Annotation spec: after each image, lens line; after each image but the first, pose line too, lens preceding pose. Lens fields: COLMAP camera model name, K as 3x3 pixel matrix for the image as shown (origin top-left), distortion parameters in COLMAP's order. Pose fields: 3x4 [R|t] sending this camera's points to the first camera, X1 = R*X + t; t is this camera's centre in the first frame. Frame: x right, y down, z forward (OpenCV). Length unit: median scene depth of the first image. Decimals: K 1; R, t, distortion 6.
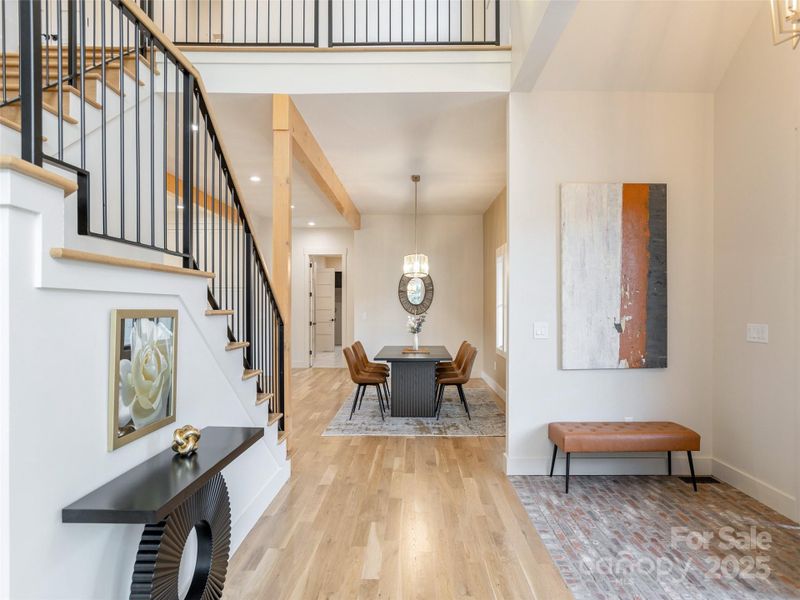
lens RADIAL K [[468.5, 0, 414.4], [0, 468.5, 309.5], [0, 0, 1]] dist [-0.003193, 0.000844]
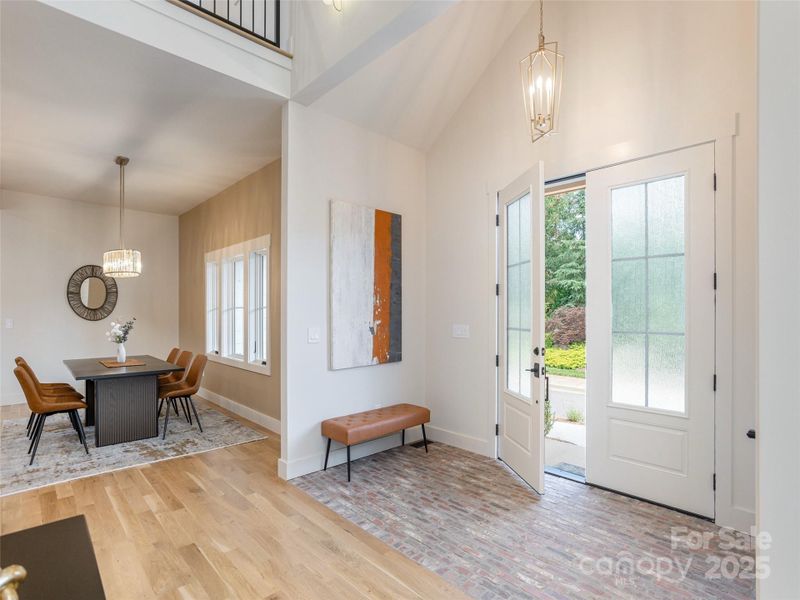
lens RADIAL K [[408.9, 0, 397.8], [0, 408.9, 316.9], [0, 0, 1]] dist [-0.059347, 0.044515]
pose [[0.724580, -0.005707, 0.689167, -0.225774], [0.000736, 0.999972, 0.007507, -0.002906], [-0.689190, -0.004932, 0.724564, 0.210021]]
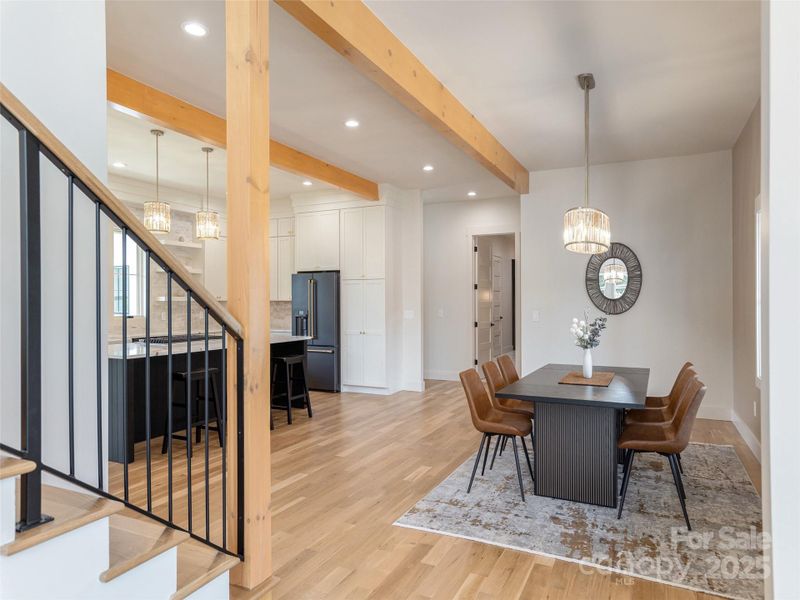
lens RADIAL K [[495.9, 0, 433.3], [0, 495.9, 302.8], [0, 0, 1]] dist [0.021191, -0.000120]
pose [[0.913524, -0.001466, -0.406782, 0.131621], [-0.000333, 0.999990, -0.004353, -0.005404], [0.406785, 0.004112, 0.913515, 0.593726]]
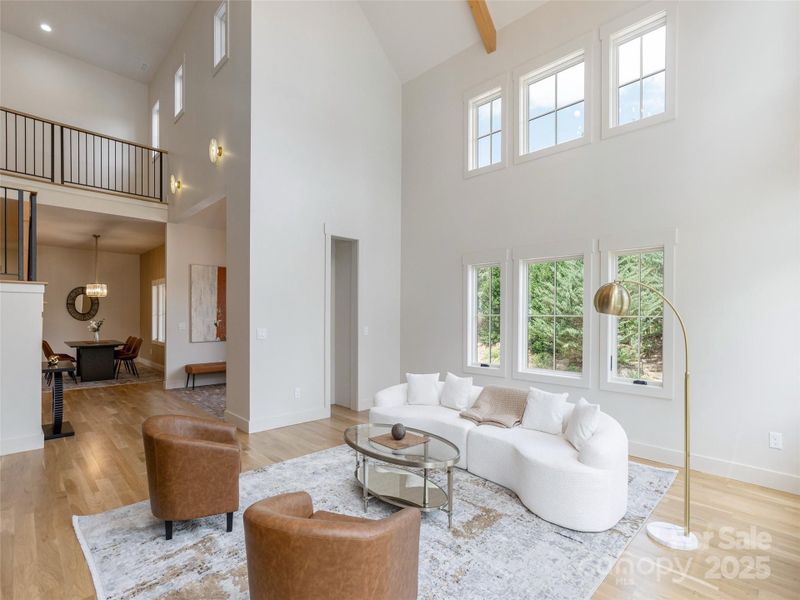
lens RADIAL K [[401.0, 0, 414.5], [0, 401.0, 323.9], [0, 0, 1]] dist [-0.058794, 0.041272]
pose [[0.699898, -0.004606, 0.714228, -0.326968], [-0.005062, 0.999922, 0.011409, 0.004958], [-0.714225, -0.011600, 0.699820, -1.220175]]
